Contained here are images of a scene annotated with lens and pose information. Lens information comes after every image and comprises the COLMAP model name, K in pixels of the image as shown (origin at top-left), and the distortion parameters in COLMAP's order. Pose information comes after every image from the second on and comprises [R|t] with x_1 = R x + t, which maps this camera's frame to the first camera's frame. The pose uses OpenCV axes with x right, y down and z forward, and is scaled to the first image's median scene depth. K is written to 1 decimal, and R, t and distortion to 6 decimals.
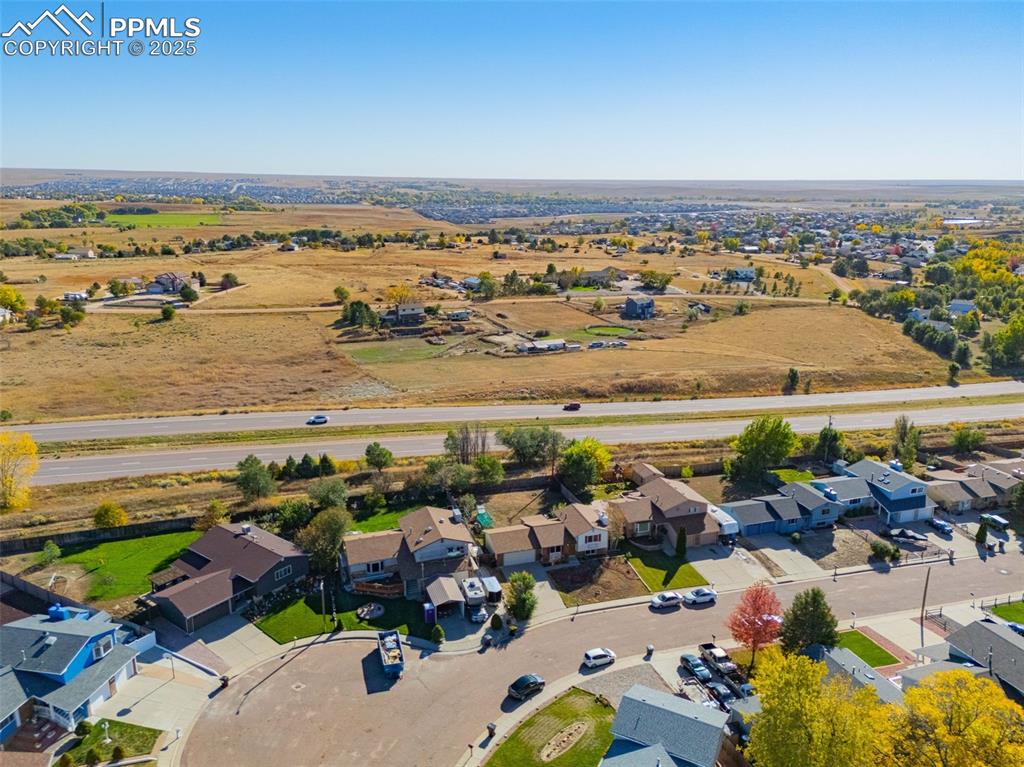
lens RADIAL K [[759.6, 0, 512.4], [0, 759.6, 380.5], [0, 0, 1]] dist [0.065698, -0.020416]
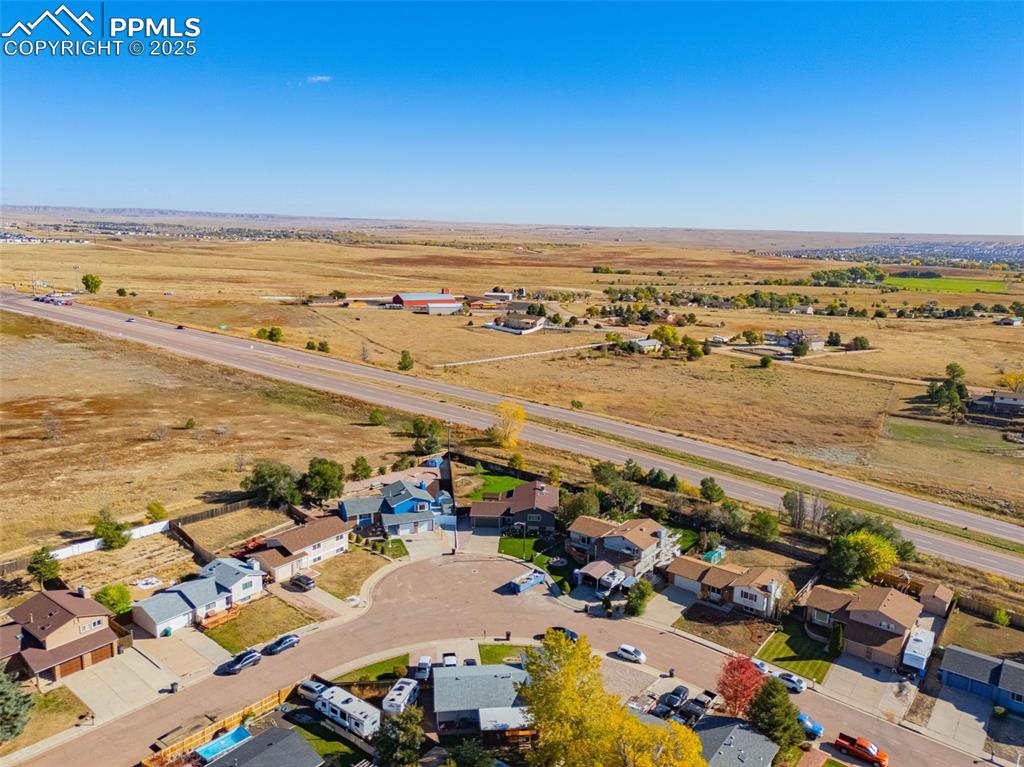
lens RADIAL K [[759.6, 0, 511.7], [0, 759.6, 384.9], [0, 0, 1]] dist [0.065698, -0.020416]
pose [[0.557069, 0.174854, -0.811850, 0.403452], [-0.232165, 0.971395, 0.049911, -0.030922], [0.797354, 0.160679, 0.581729, 0.031701]]
